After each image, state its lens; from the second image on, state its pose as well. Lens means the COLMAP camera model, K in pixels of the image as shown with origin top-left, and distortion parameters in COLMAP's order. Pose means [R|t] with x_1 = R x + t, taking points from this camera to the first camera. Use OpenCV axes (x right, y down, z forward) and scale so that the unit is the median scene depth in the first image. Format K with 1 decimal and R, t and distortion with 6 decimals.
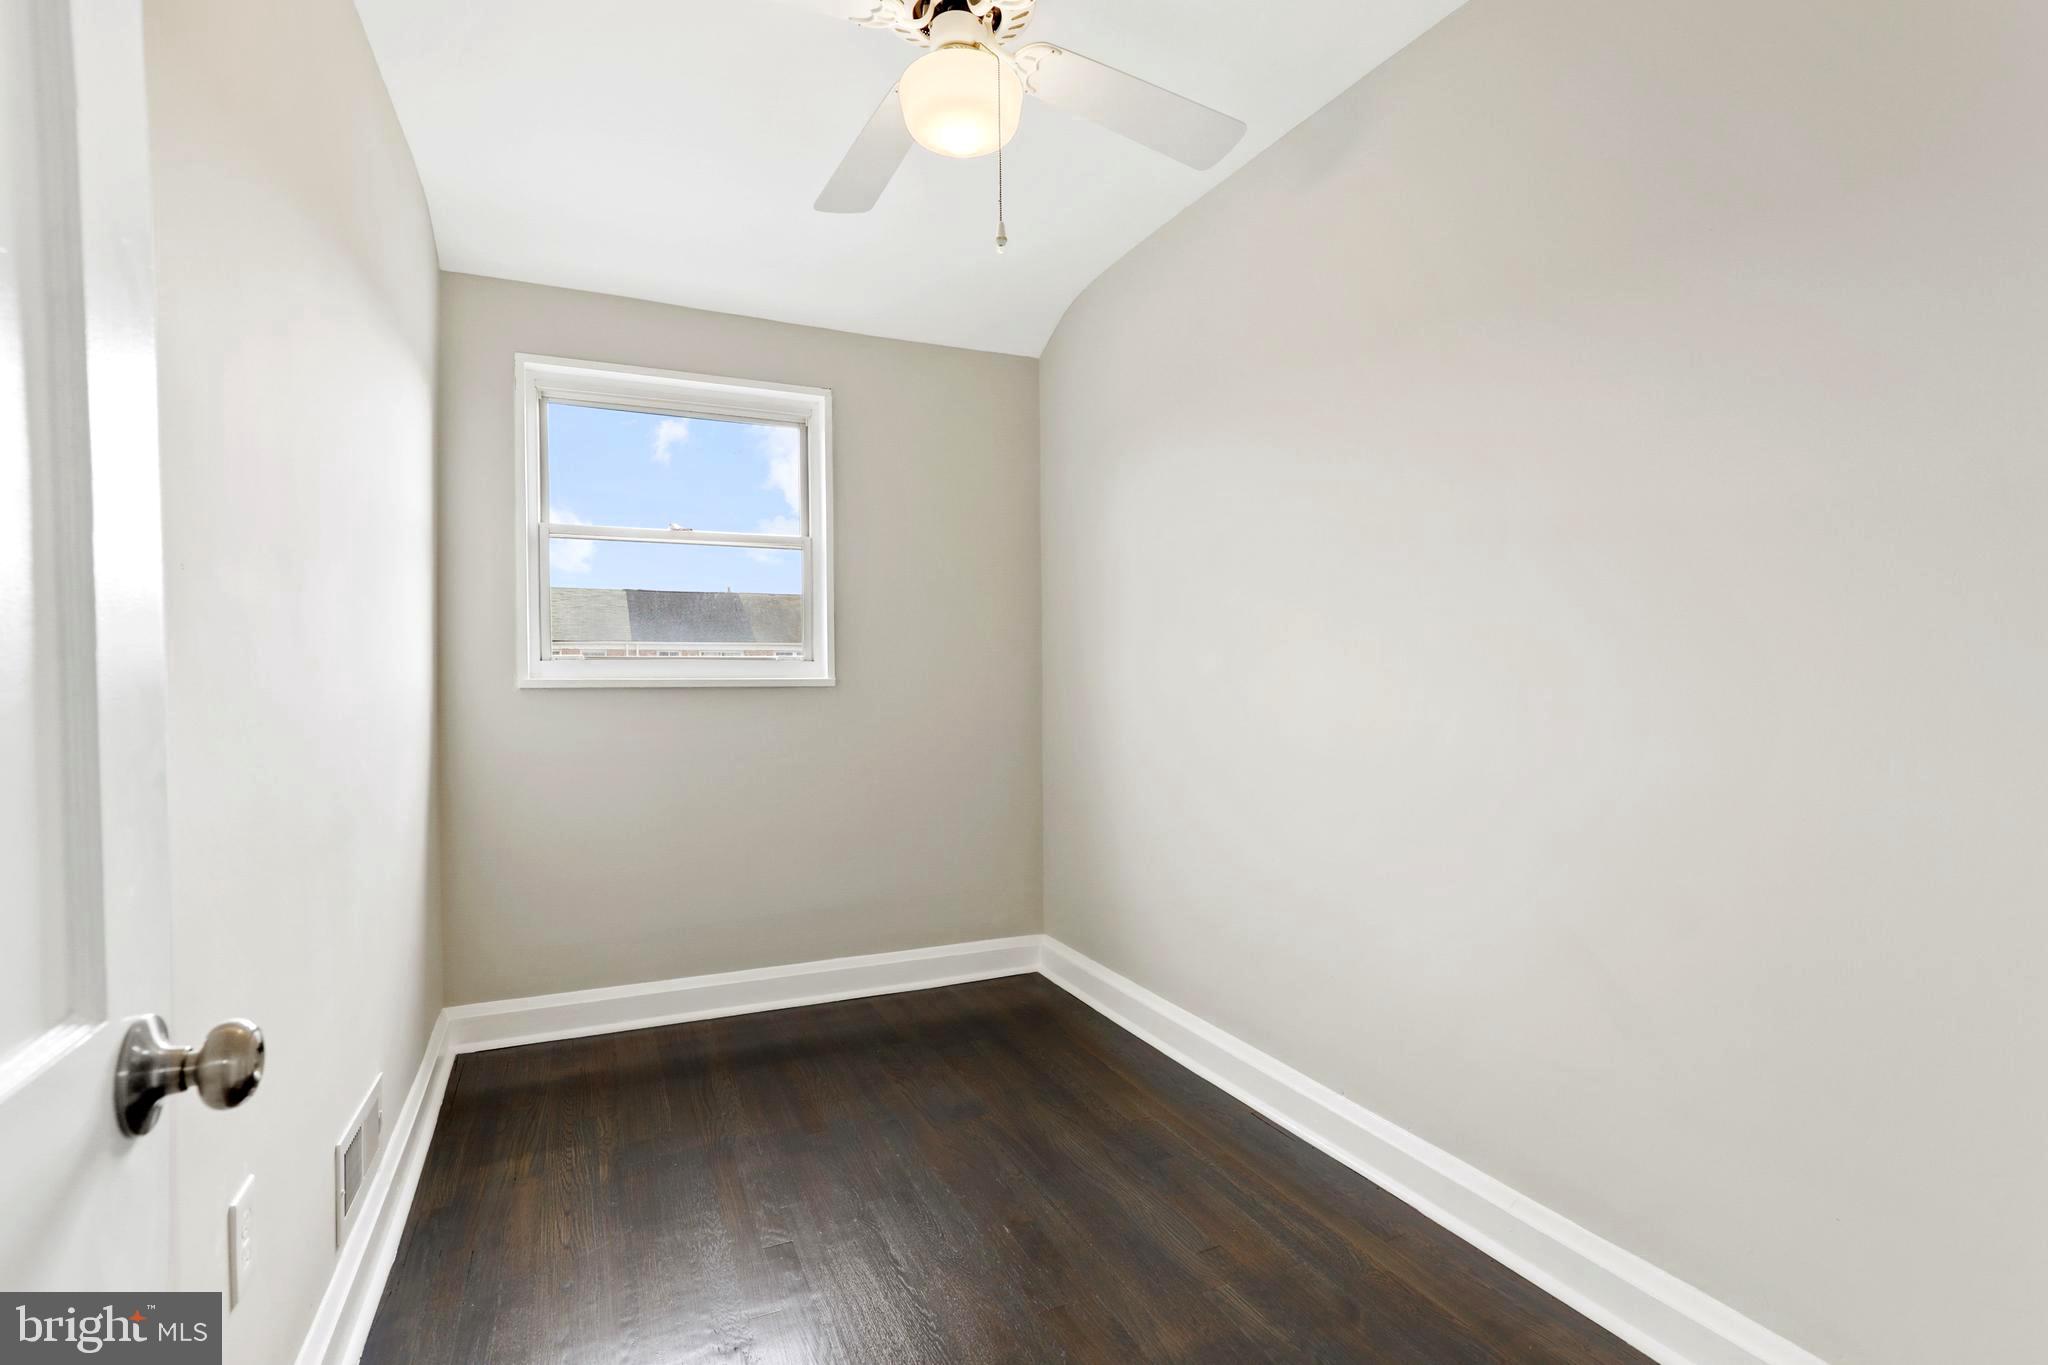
lens RADIAL K [[840.3, 0, 1024.0], [0, 840.3, 682.5], [0, 0, 1]] dist [-0.024183, 0.000013]
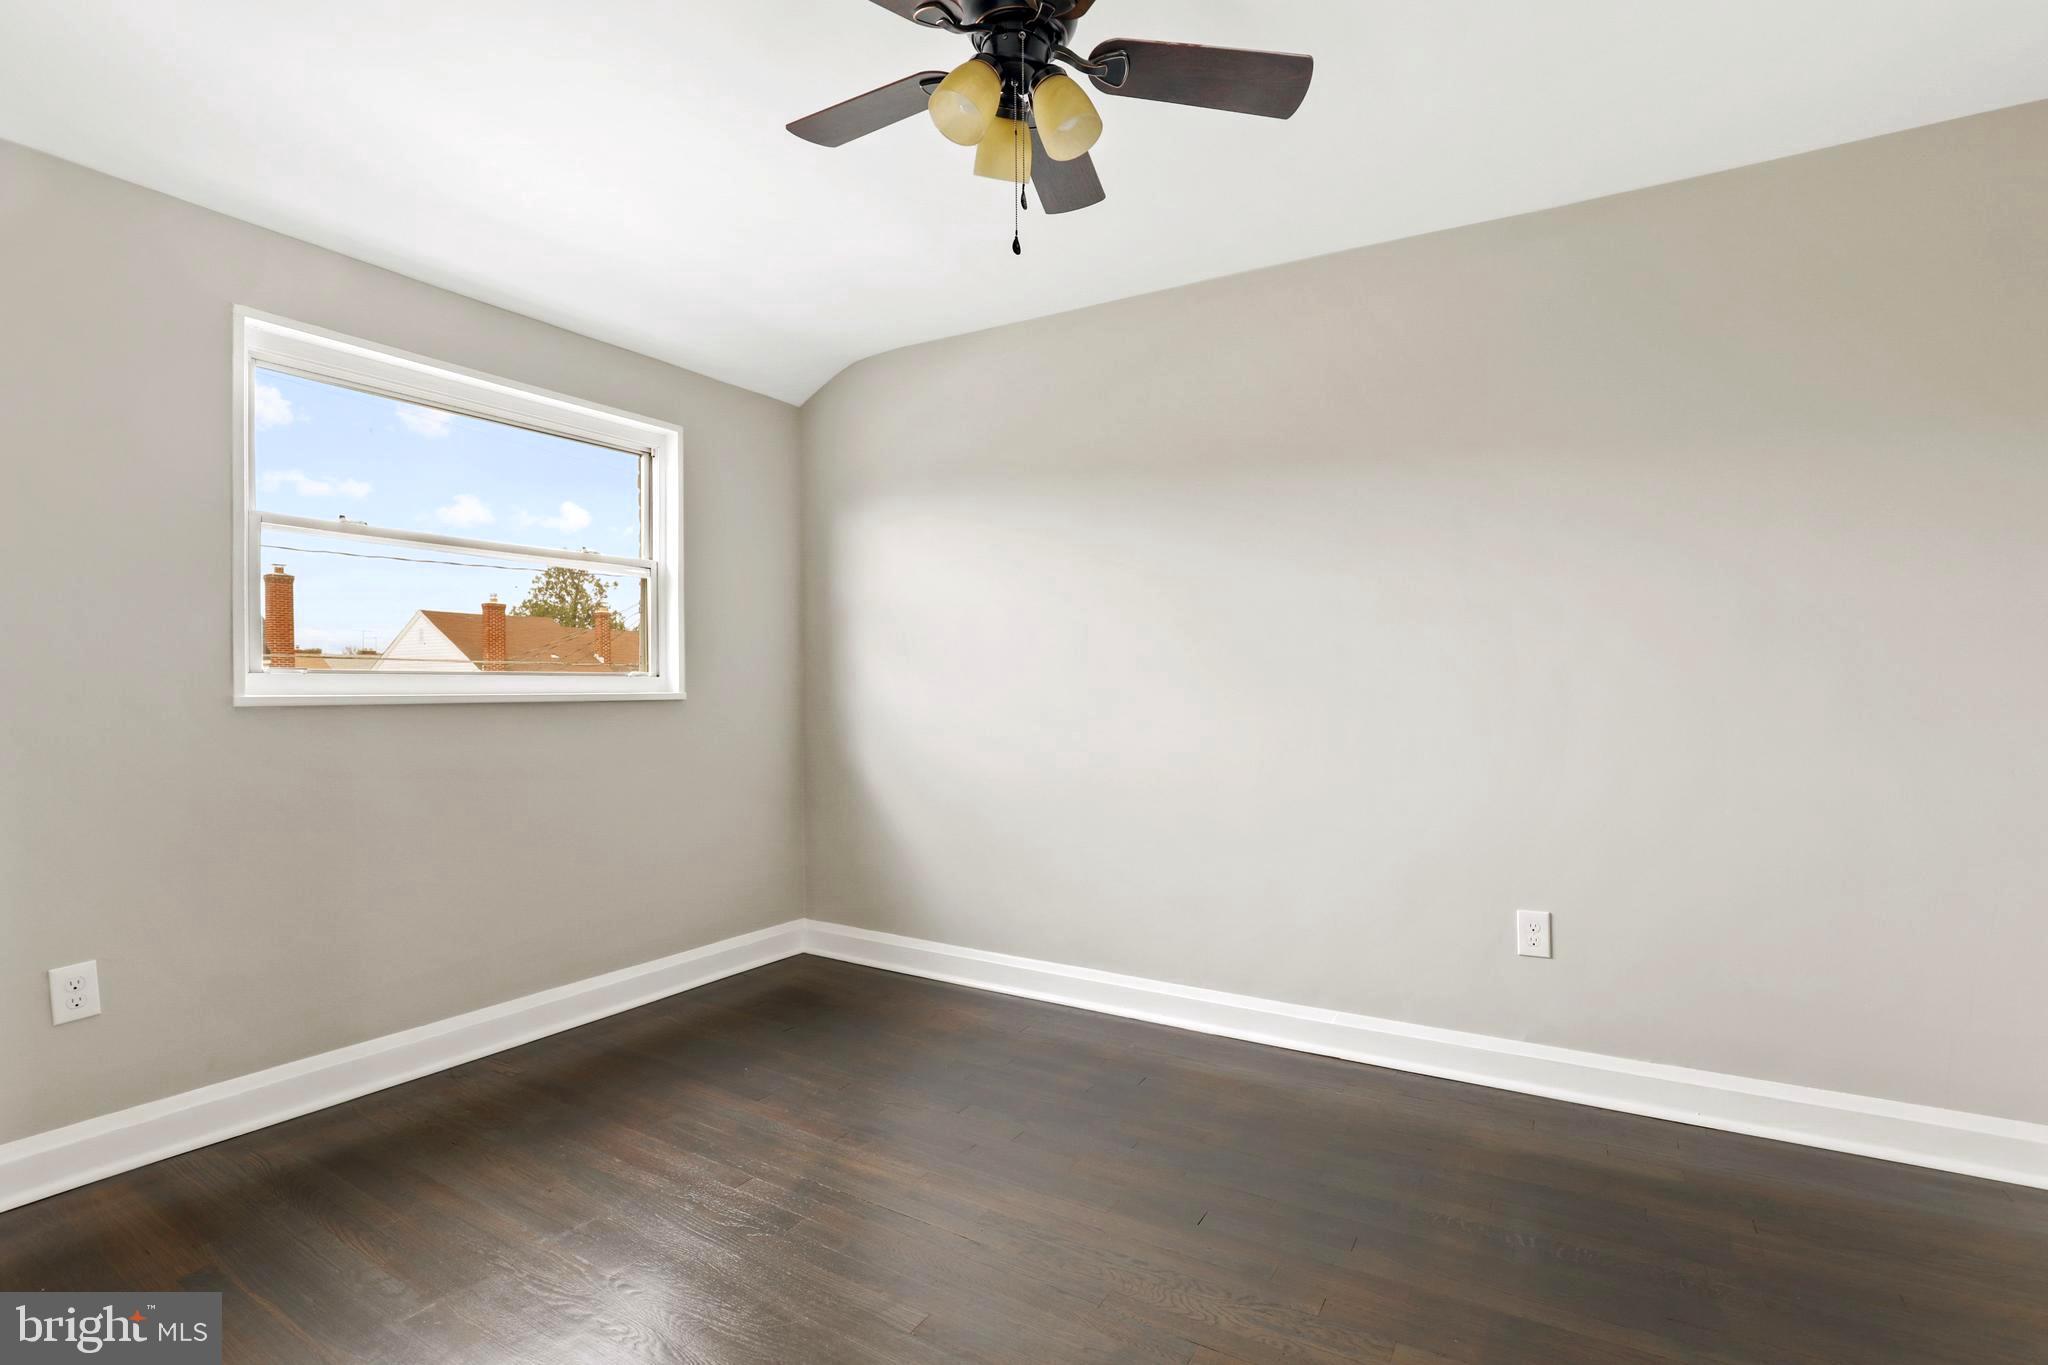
lens RADIAL K [[951.7, 0, 1024.0], [0, 951.7, 682.5], [0, 0, 1]] dist [-0.028947, 0.000270]
pose [[0.803335, 0.001647, 0.595525, -0.530908], [0.008038, 0.999875, -0.013609, 0.002473], [-0.595473, 0.015720, 0.803222, -0.216031]]
